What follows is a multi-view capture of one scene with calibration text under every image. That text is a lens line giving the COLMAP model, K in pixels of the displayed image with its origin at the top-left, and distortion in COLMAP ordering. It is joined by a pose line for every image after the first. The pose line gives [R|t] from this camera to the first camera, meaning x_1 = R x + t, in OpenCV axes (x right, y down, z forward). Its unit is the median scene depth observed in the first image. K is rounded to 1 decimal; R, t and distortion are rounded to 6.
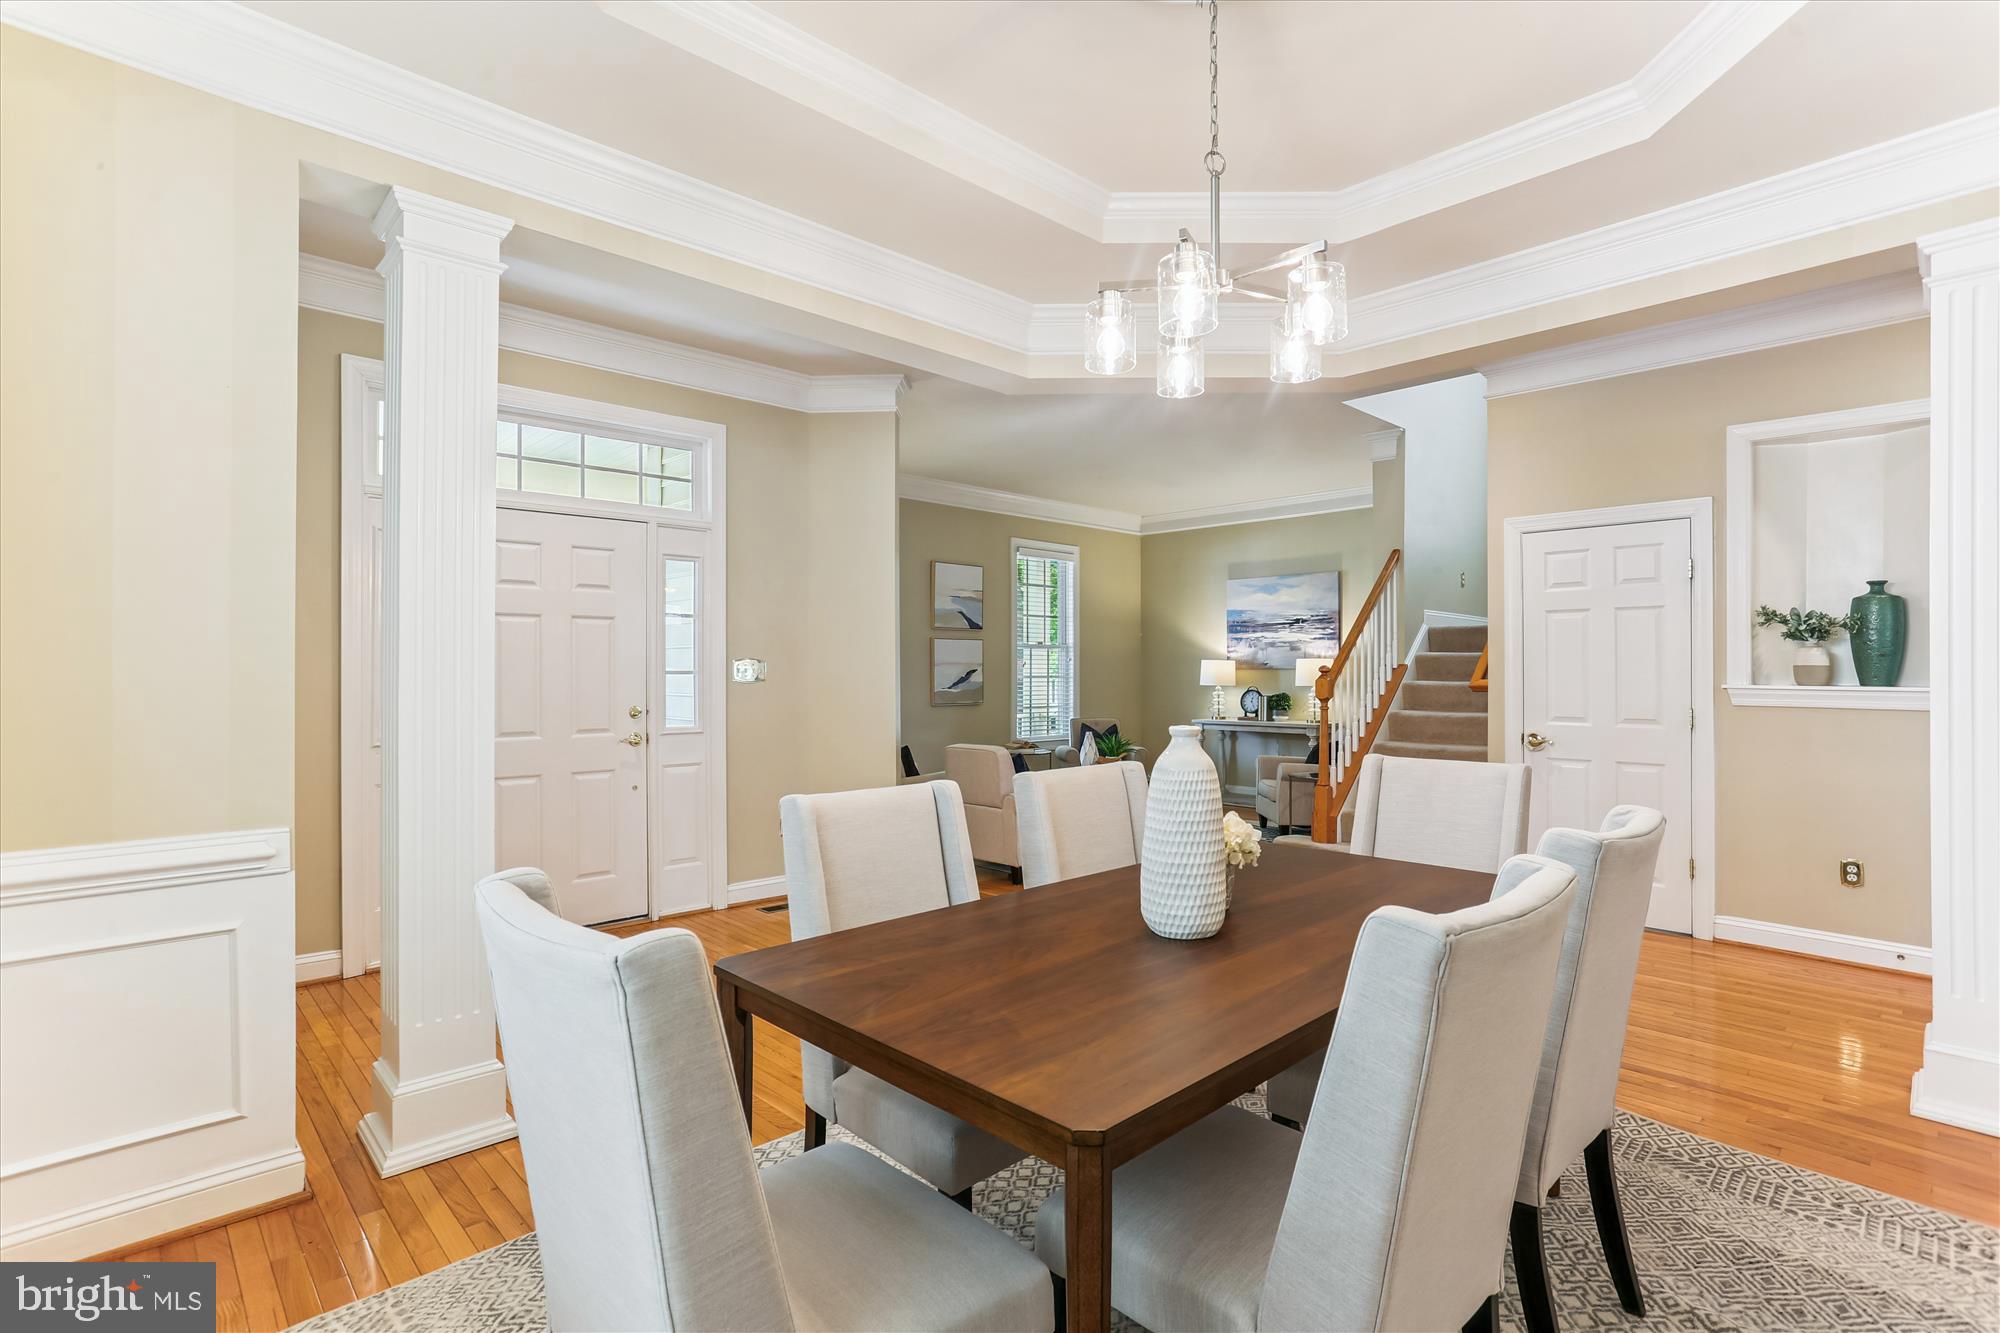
lens RADIAL K [[957.0, 0, 986.9], [0, 957.0, 657.0], [0, 0, 1]] dist [-0.043925, 0.023622]
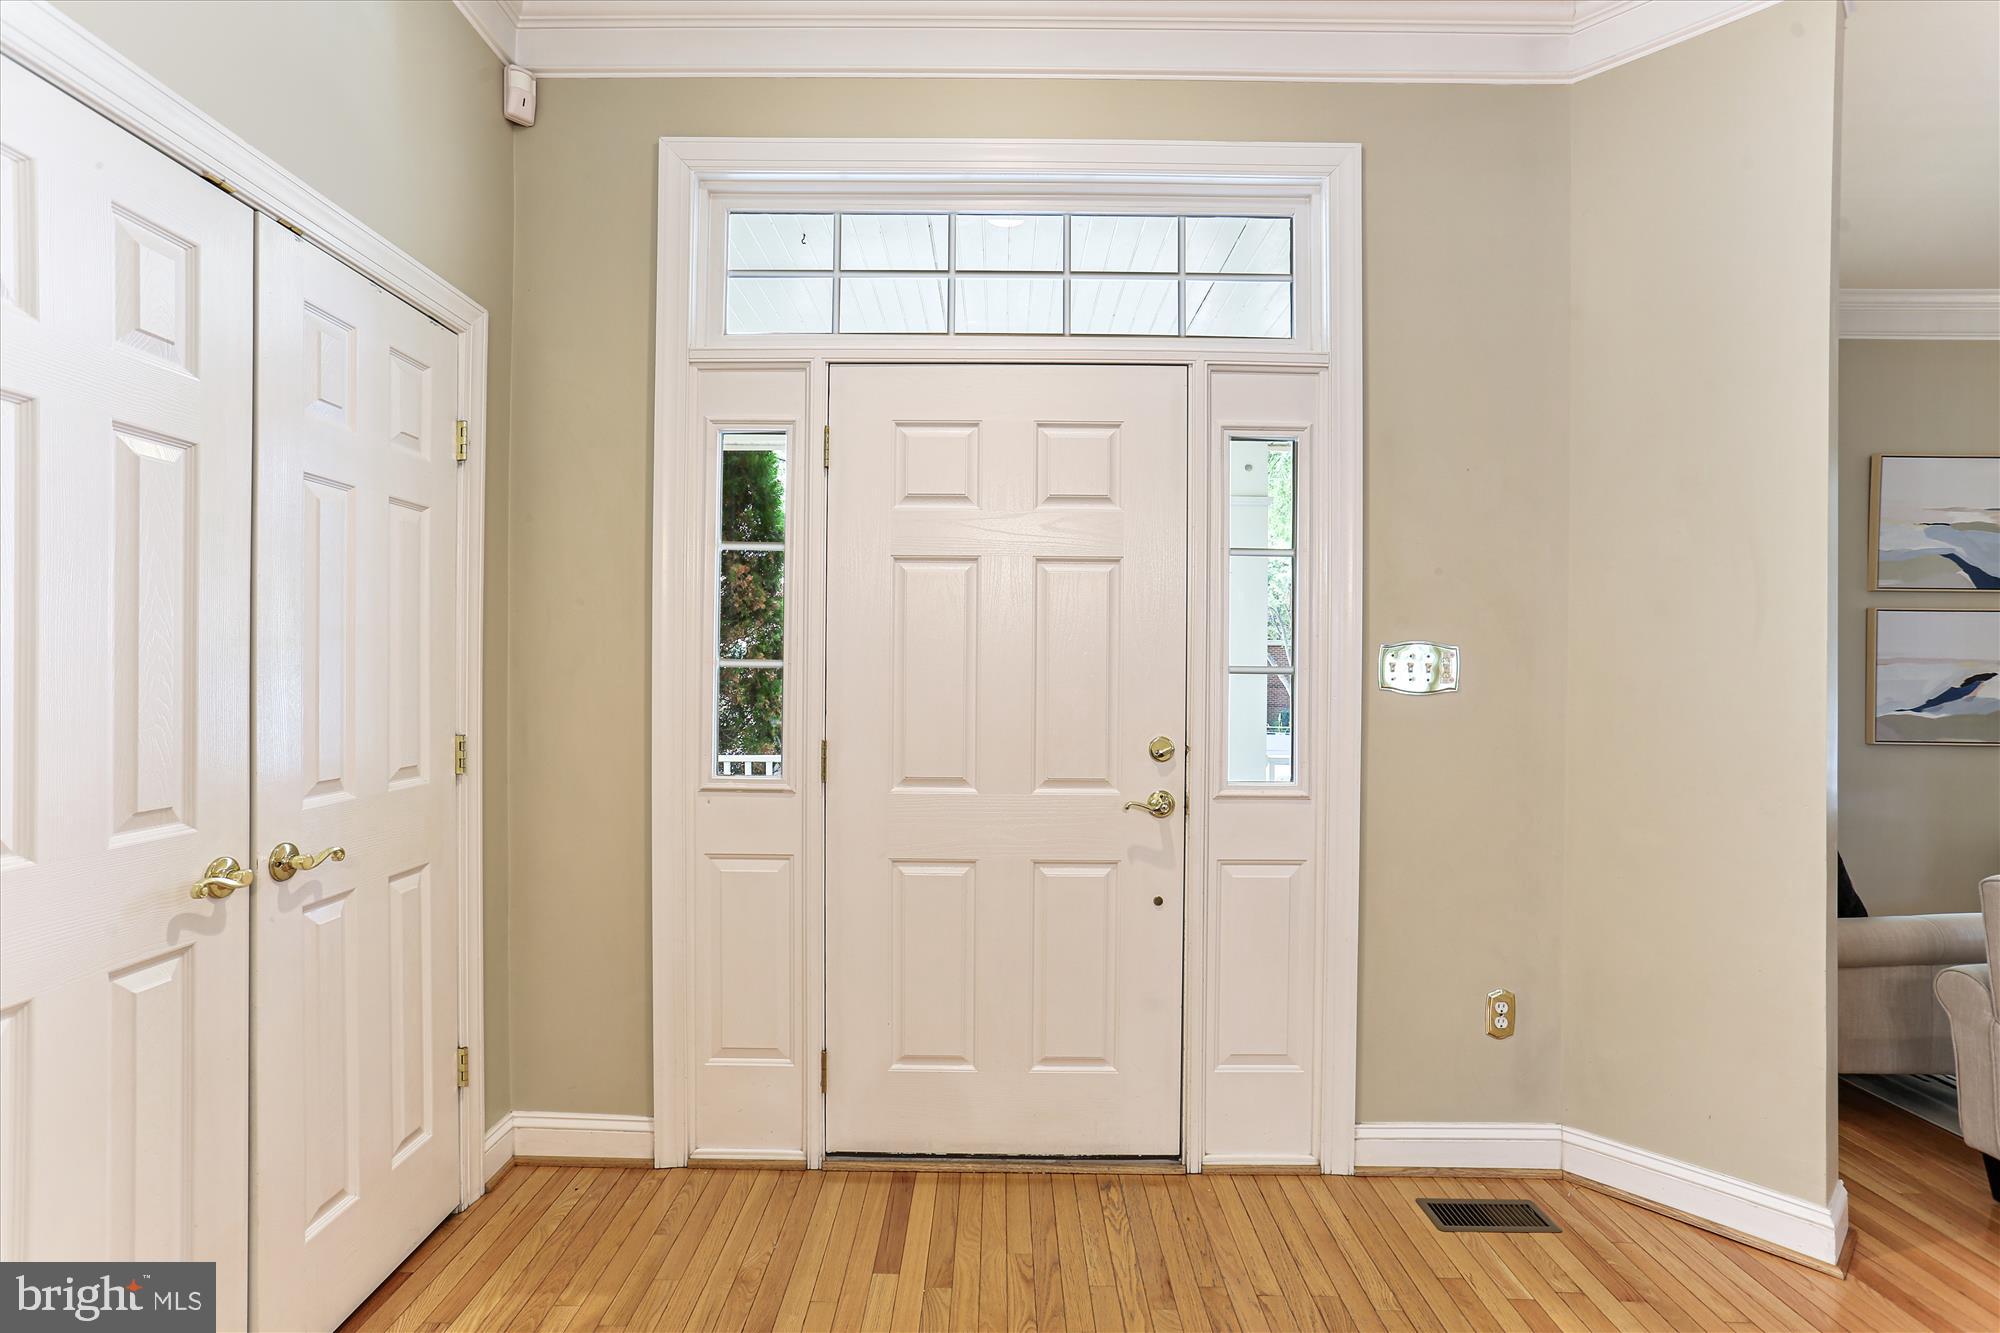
lens RADIAL K [[968.0, 0, 982.6], [0, 968.0, 674.8], [0, 0, 1]] dist [-0.063623, 0.035414]
pose [[0.718125, 0.011220, -0.695824, -0.082273], [0.000460, 0.999862, 0.016598, 0.010273], [0.695914, -0.012239, 0.718021, 0.542806]]
